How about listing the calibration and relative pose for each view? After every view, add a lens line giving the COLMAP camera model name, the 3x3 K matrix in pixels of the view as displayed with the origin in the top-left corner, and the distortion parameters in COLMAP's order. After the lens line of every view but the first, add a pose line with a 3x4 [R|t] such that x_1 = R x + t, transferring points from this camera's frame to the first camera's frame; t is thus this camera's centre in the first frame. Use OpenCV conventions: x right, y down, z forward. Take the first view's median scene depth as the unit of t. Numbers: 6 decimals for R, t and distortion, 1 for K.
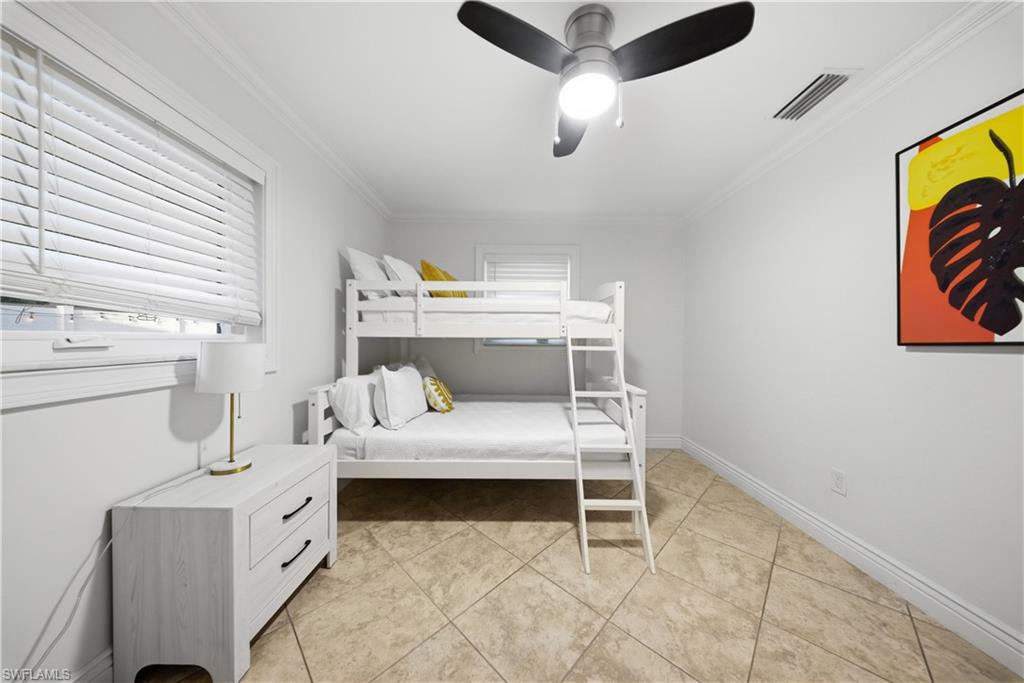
lens RADIAL K [[311.8, 0, 510.1], [0, 311.8, 336.6], [0, 0, 1]] dist [-0.001856, -0.000388]
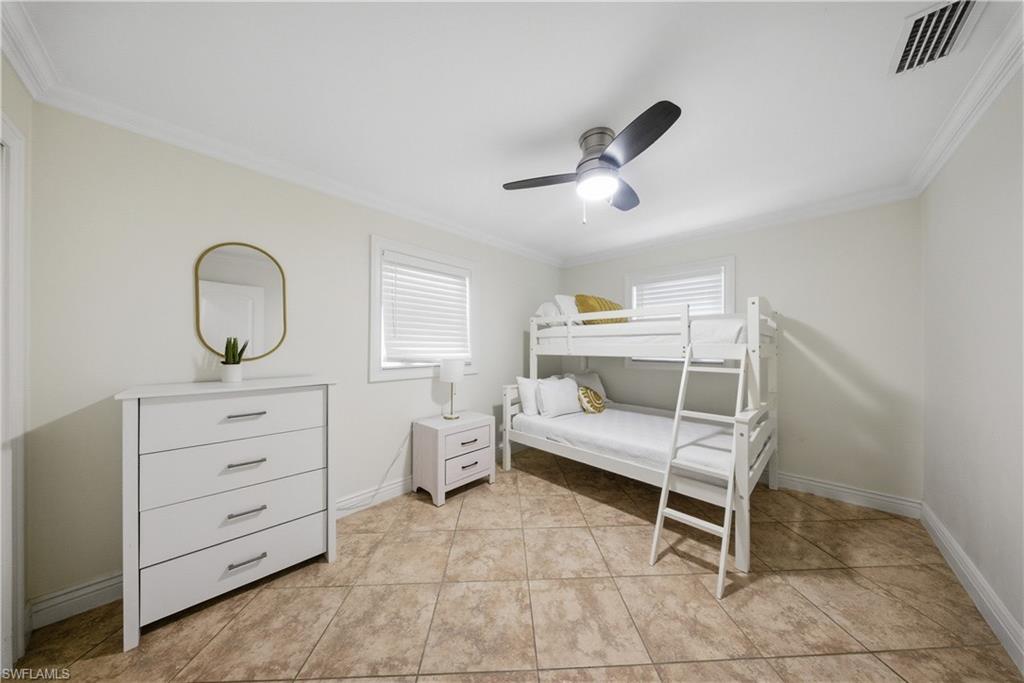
lens RADIAL K [[287.8, 0, 507.5], [0, 287.8, 344.1], [0, 0, 1]] dist [-0.007956, -0.000128]
pose [[0.720939, -0.020514, -0.692695, 0.790820], [0.005156, 0.999693, -0.024239, -0.034682], [0.692980, 0.013903, 0.720823, -0.168904]]
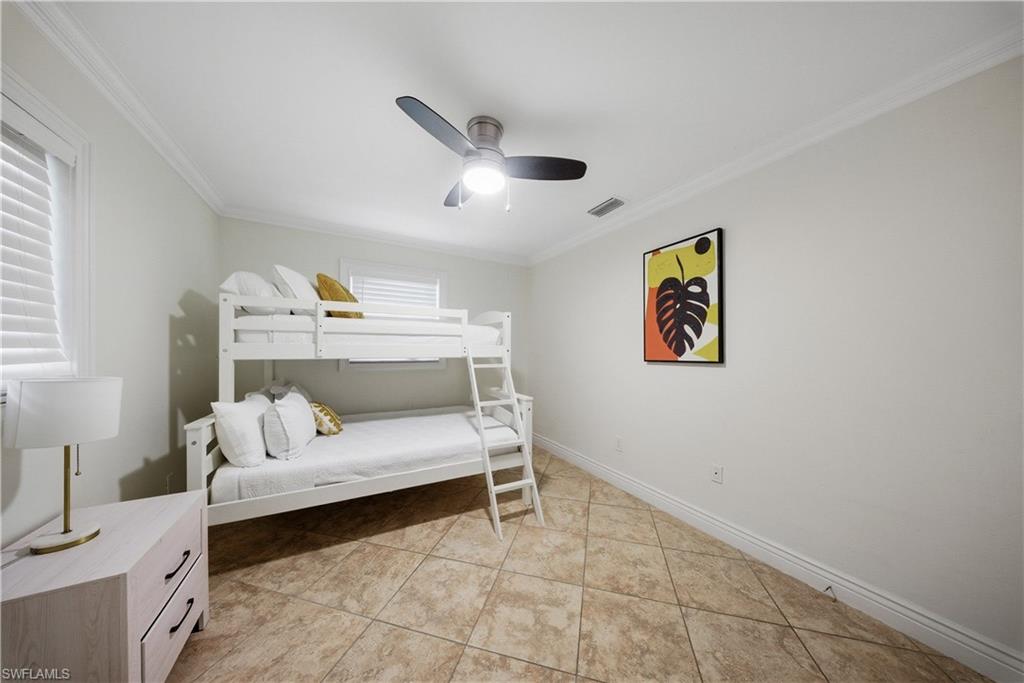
lens RADIAL K [[311.8, 0, 502.7], [0, 311.8, 349.9], [0, 0, 1]] dist [-0.001856, -0.000388]
pose [[0.885693, -0.012469, 0.464103, -0.271503], [0.009845, 0.999919, 0.008077, -0.049894], [-0.464166, -0.002585, 0.885744, -0.186898]]
